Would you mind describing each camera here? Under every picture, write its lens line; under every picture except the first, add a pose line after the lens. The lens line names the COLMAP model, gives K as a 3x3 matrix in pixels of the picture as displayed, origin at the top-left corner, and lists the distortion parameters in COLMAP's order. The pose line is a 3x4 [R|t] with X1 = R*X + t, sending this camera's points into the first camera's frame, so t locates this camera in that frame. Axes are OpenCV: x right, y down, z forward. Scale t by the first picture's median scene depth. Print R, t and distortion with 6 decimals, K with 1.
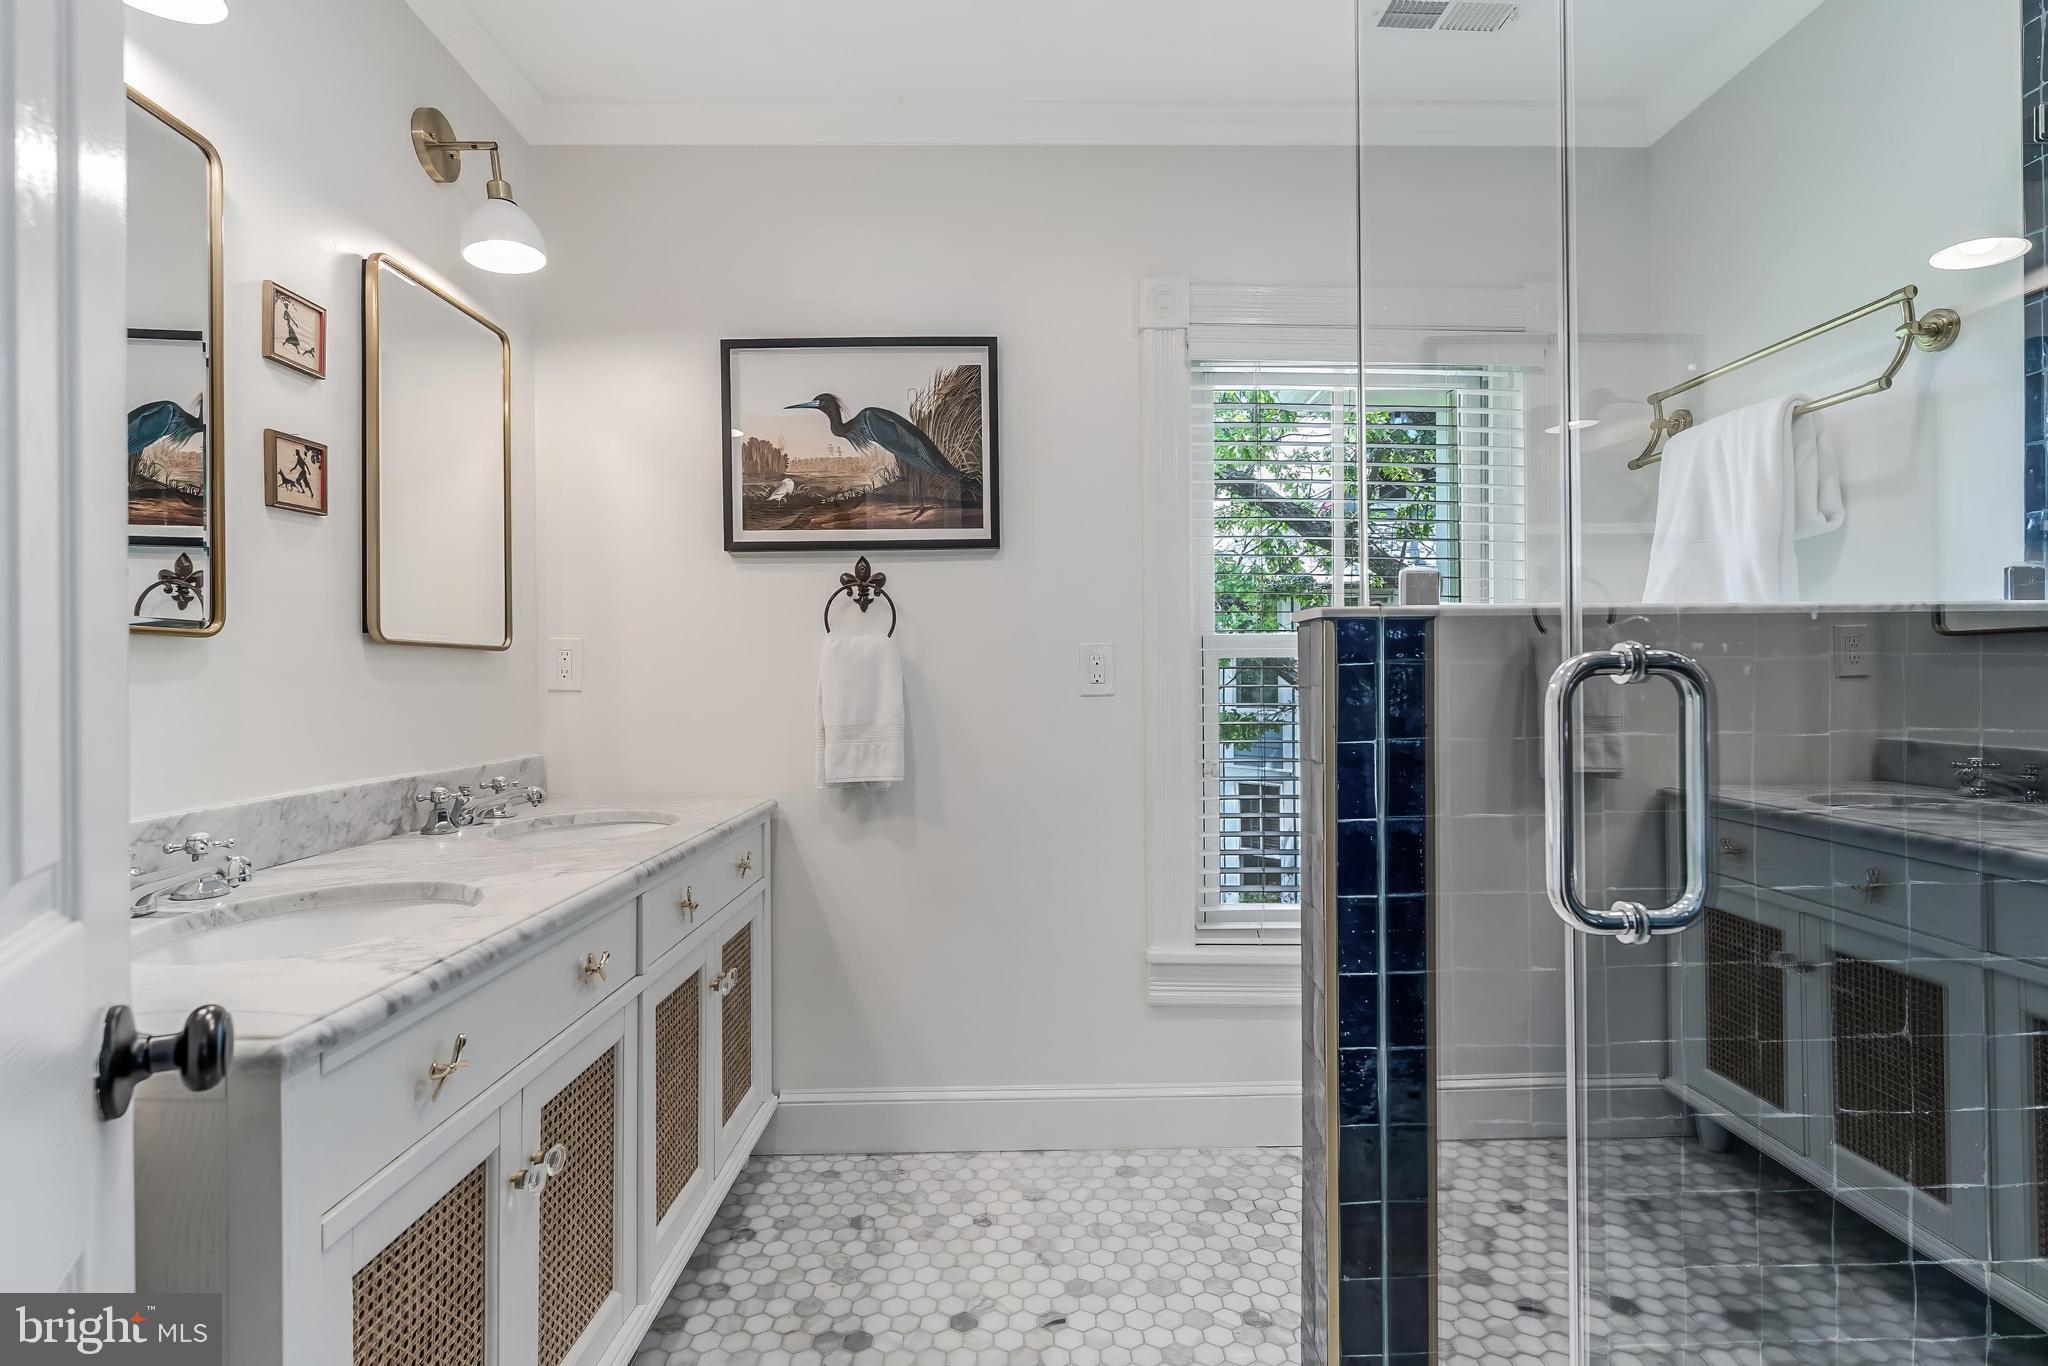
lens RADIAL K [[1000.4, 0, 1024.0], [0, 1000.4, 683.0], [0, 0, 1]] dist [-0.002592, -0.000197]
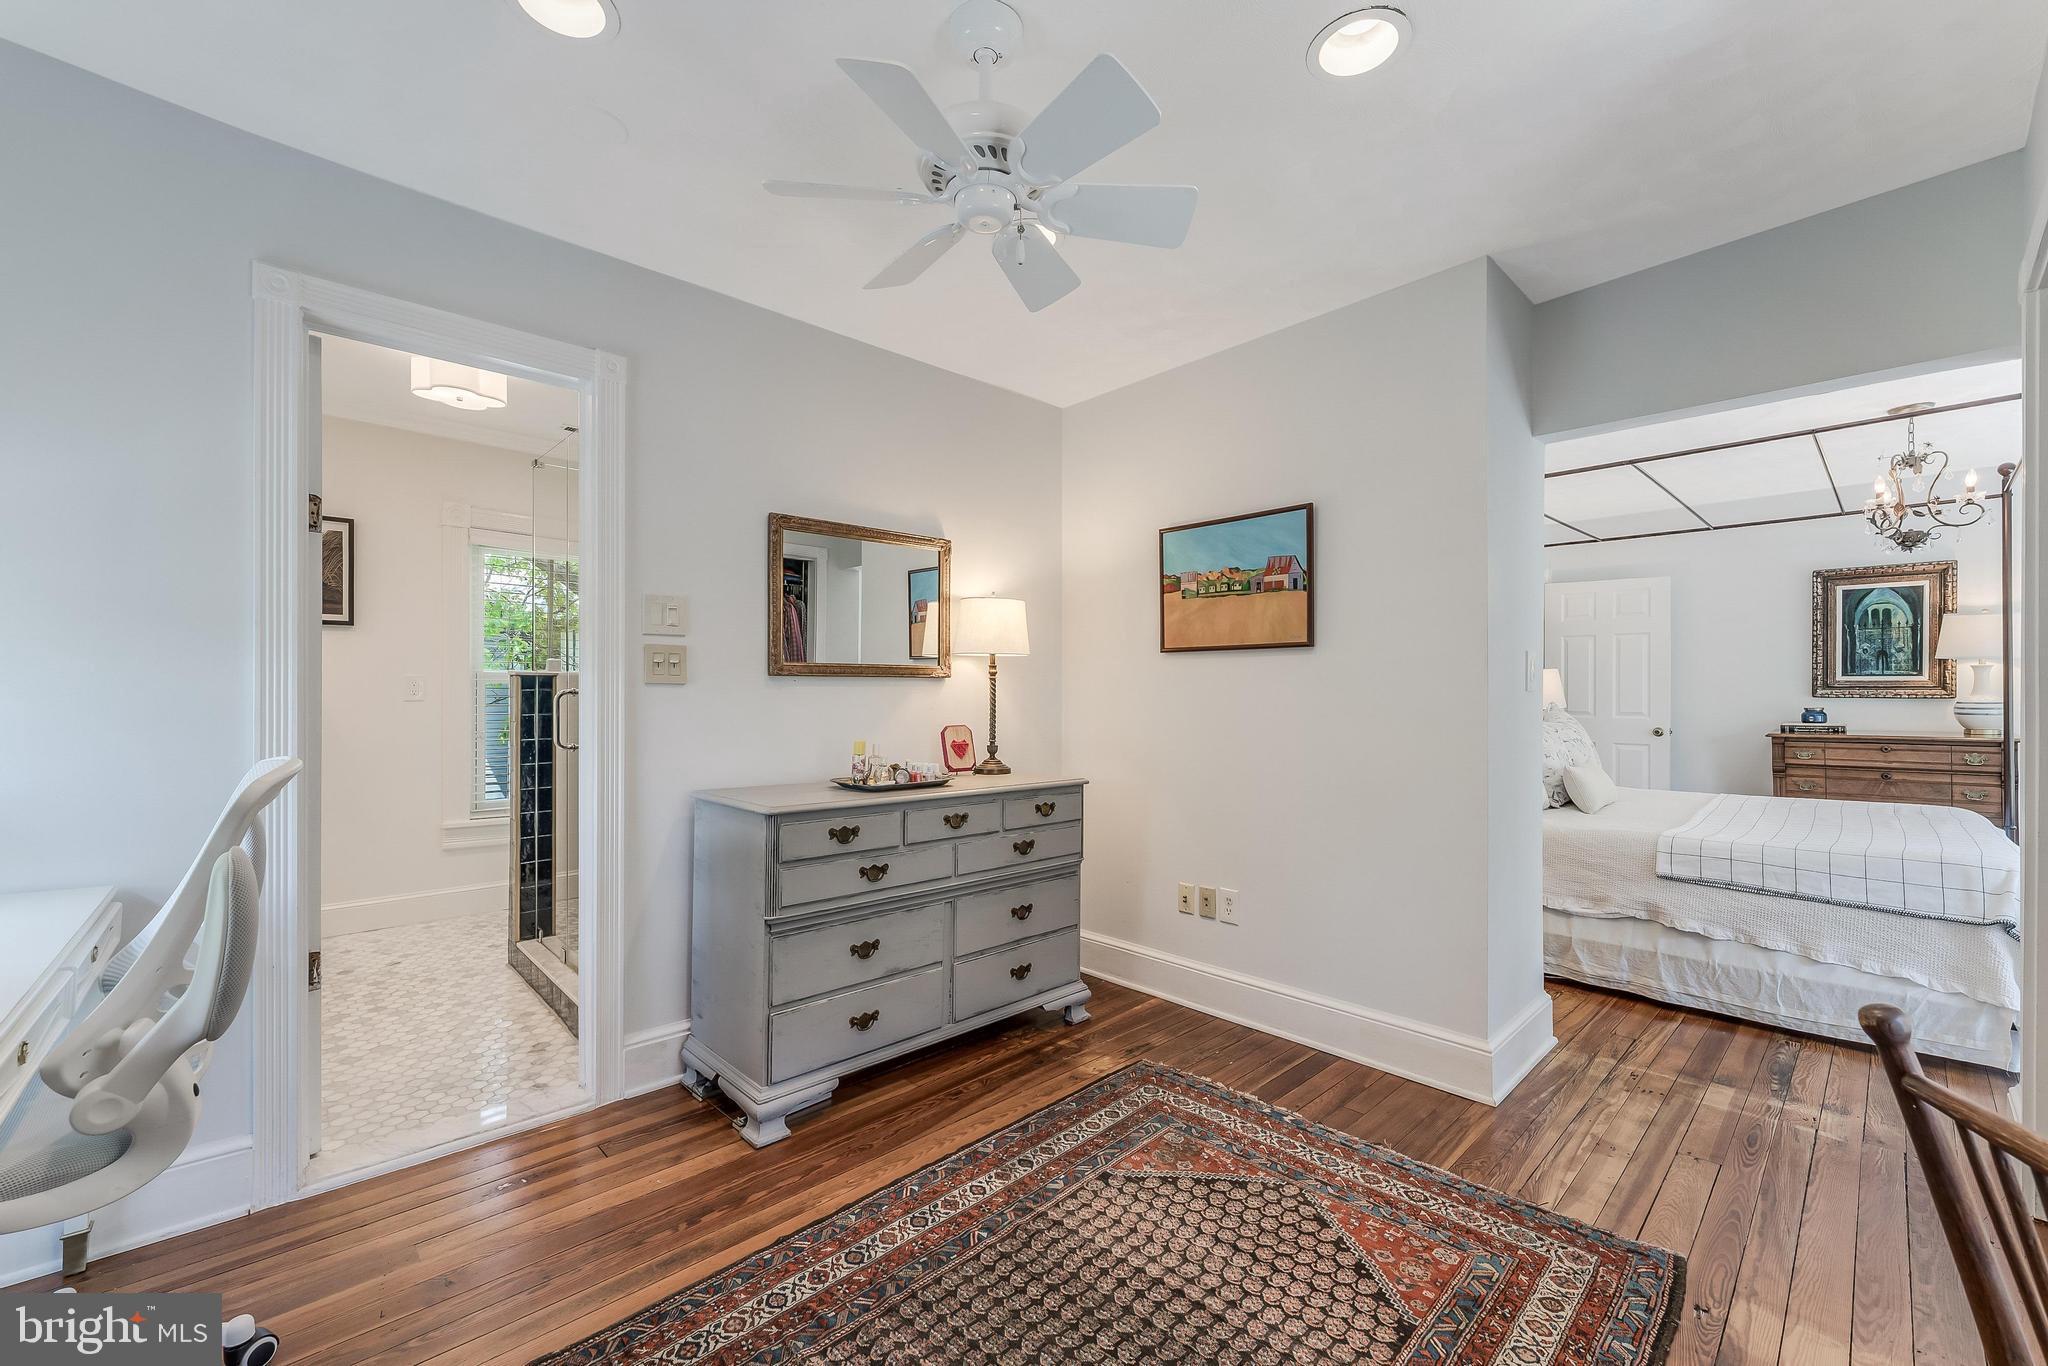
lens RADIAL K [[821.7, 0, 1031.5], [0, 821.7, 687.4], [0, 0, 1]] dist [0.001914, 0.000318]
pose [[0.729109, 0.012376, 0.684286, -0.176362], [-0.006237, 0.999915, -0.011439, -0.003456], [-0.684370, 0.004072, 0.729124, -1.214208]]
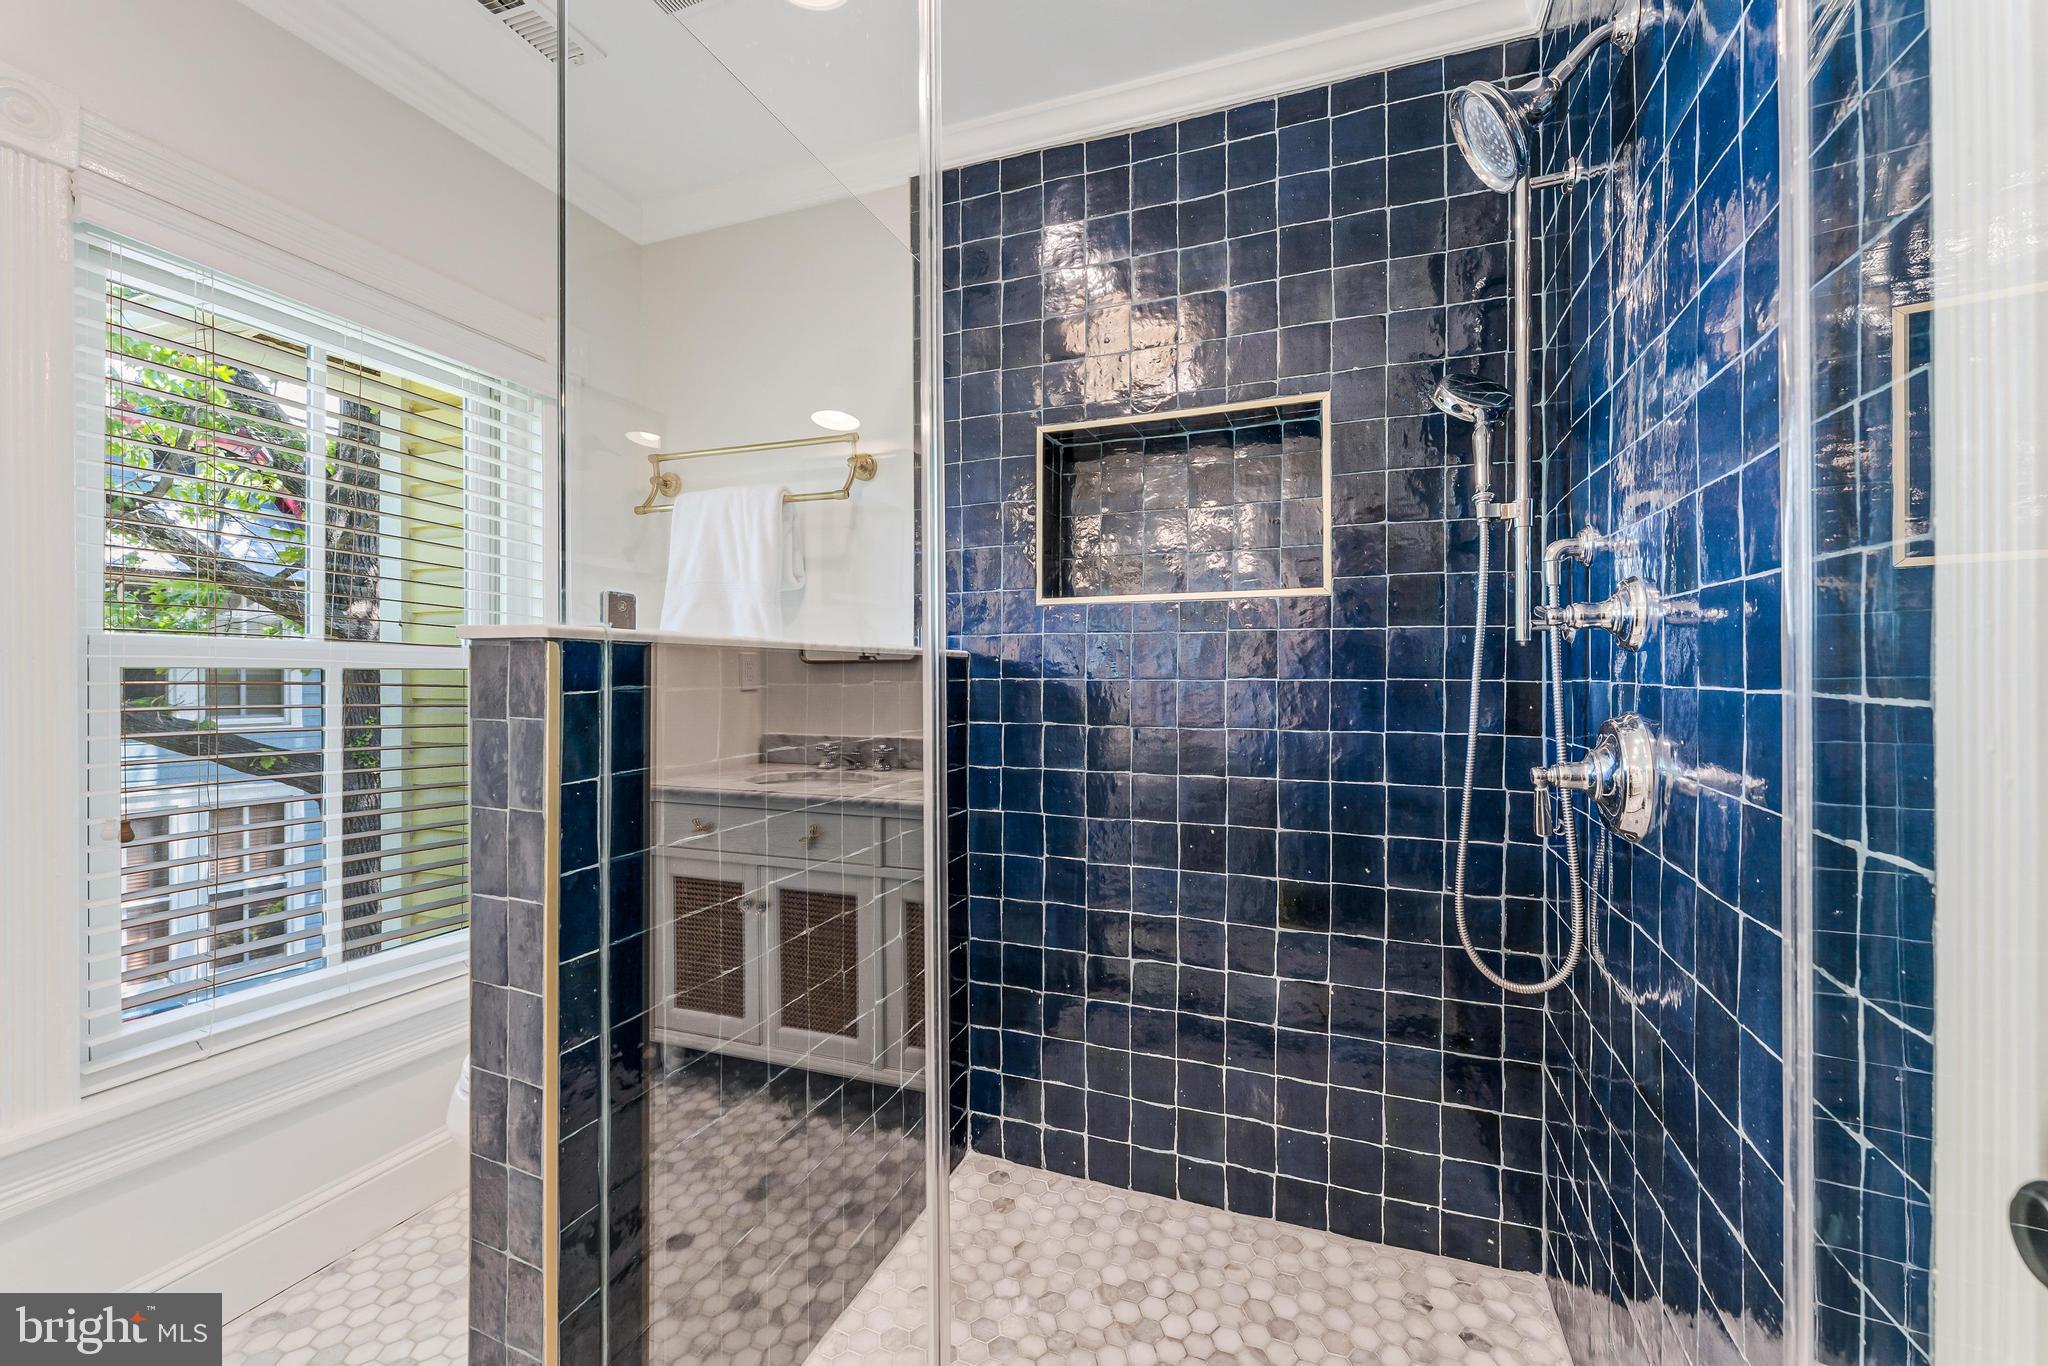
lens RADIAL K [[823.7, 0, 1021.2], [0, 823.7, 676.0], [0, 0, 1]] dist [-0.000291, -0.000106]
pose [[0.359339, 0.009122, 0.933162, -0.125859], [0.002245, 0.999941, -0.010639, -0.013957], [-0.933204, 0.005918, 0.359298, 0.241688]]
